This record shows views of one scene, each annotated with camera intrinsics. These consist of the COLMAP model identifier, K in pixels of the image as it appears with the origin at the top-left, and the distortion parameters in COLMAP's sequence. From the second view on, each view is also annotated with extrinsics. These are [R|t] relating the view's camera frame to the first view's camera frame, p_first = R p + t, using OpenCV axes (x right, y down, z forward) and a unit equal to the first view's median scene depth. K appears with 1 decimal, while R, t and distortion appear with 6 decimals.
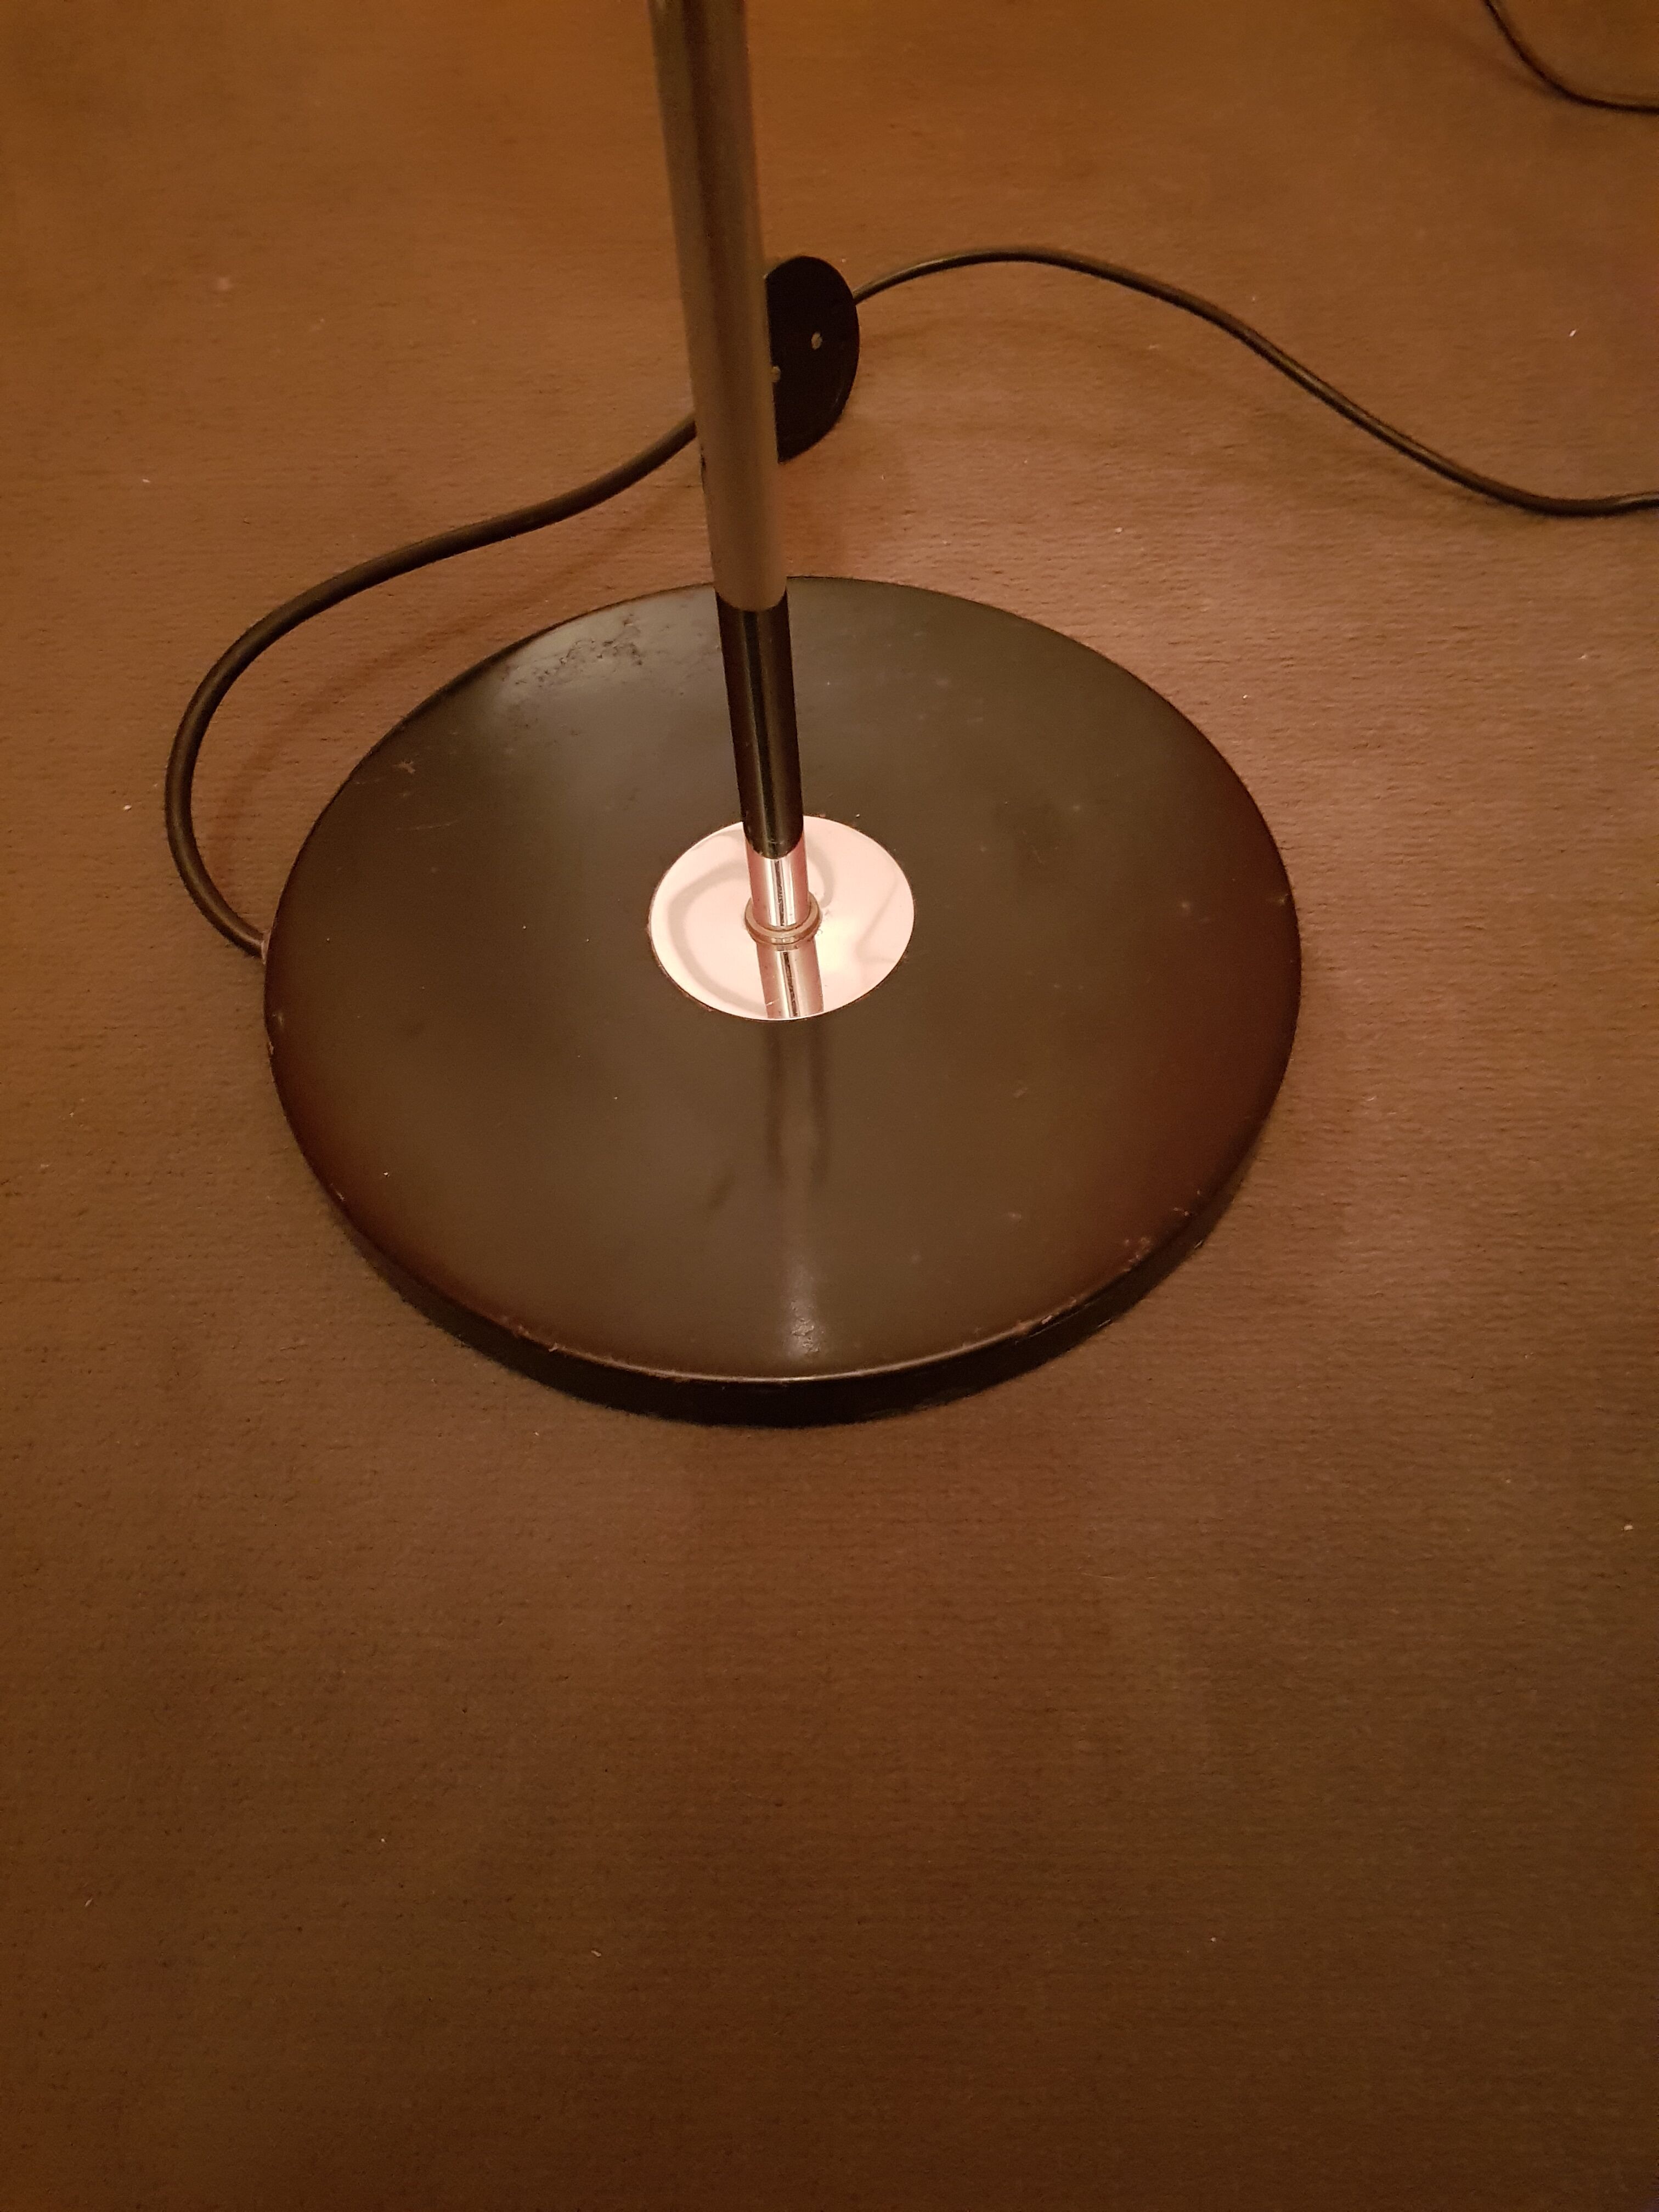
lens RADIAL K [[1690.8, 0, 829.5], [0, 1690.8, 1106.0], [0, 0, 1]] dist [0.104262, -0.154502]
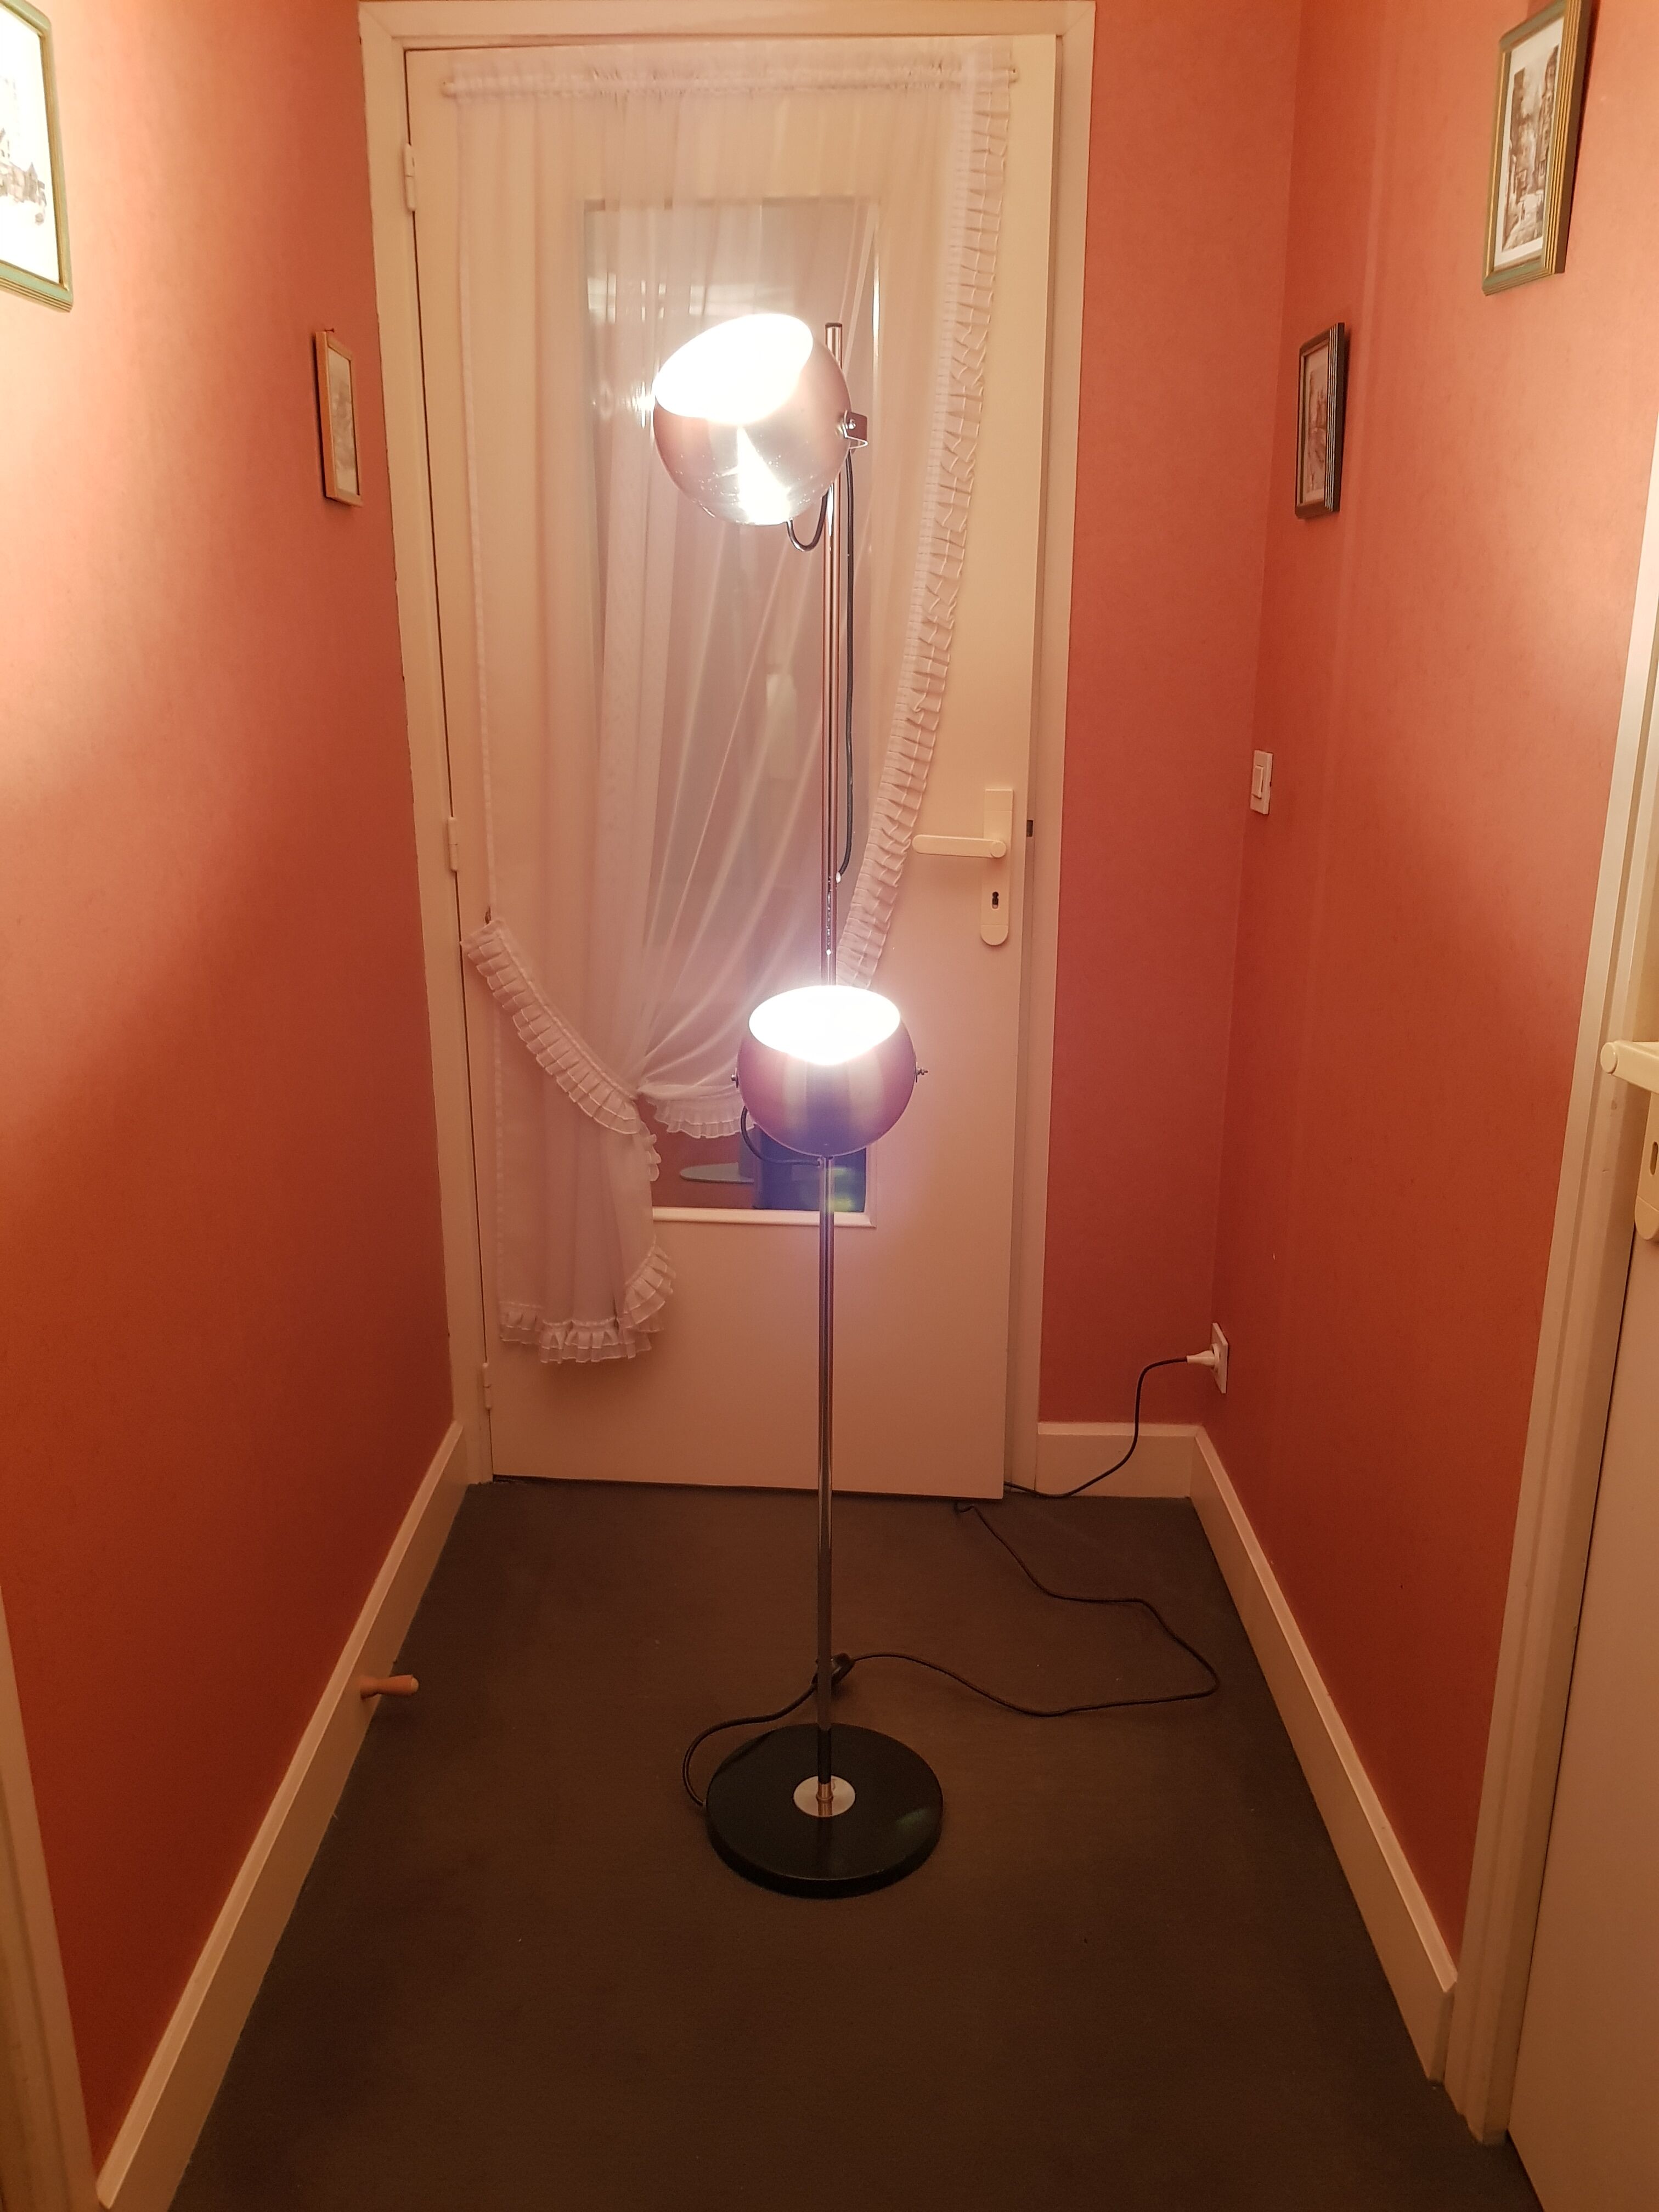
lens RADIAL K [[1687.7, 0, 829.5], [0, 1687.7, 1106.0], [0, 0, 1]] dist [0.075464, -0.102746]
pose [[0.994203, -0.008606, -0.107173, 0.454498], [-0.062003, 0.768464, -0.636882, 1.270754], [0.087839, 0.639835, 0.763476, -3.369622]]
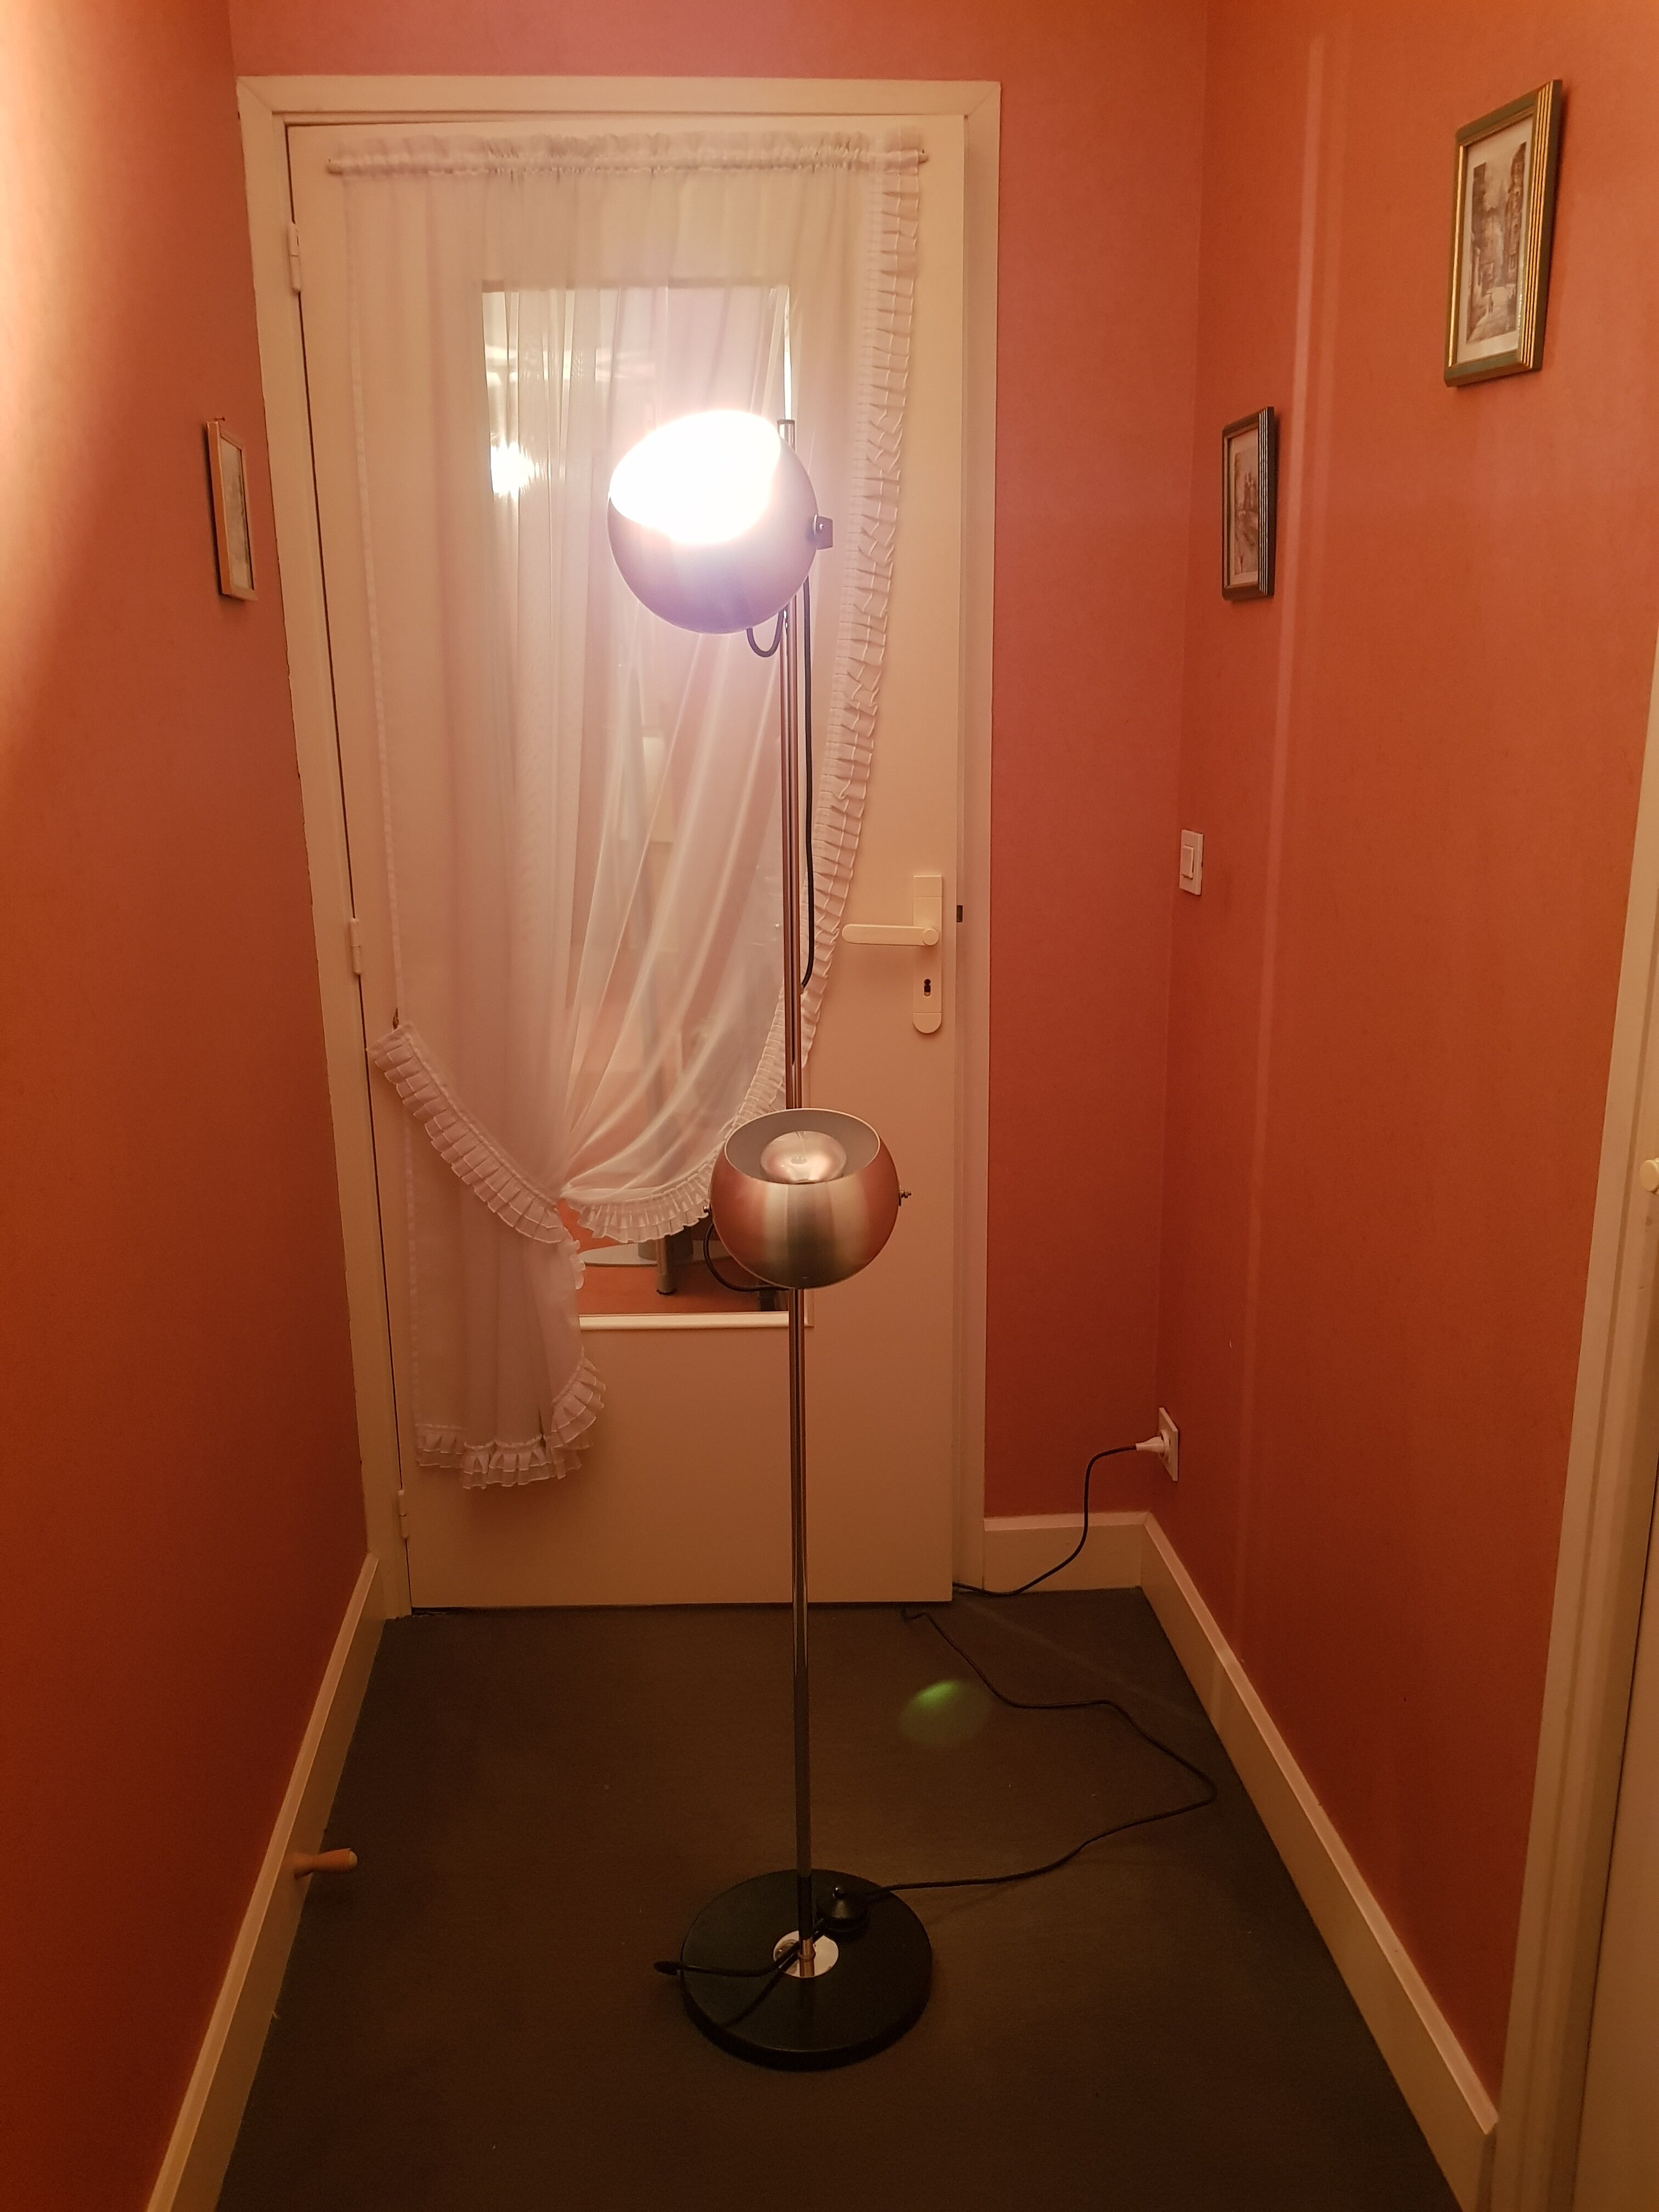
lens RADIAL K [[1690.8, 0, 829.5], [0, 1690.8, 1106.0], [0, 0, 1]] dist [0.104262, -0.154502]
pose [[0.998410, -0.049780, -0.026459, 0.238931], [0.019908, 0.750434, -0.660645, 1.058660], [0.052742, 0.659068, 0.750232, -3.350373]]
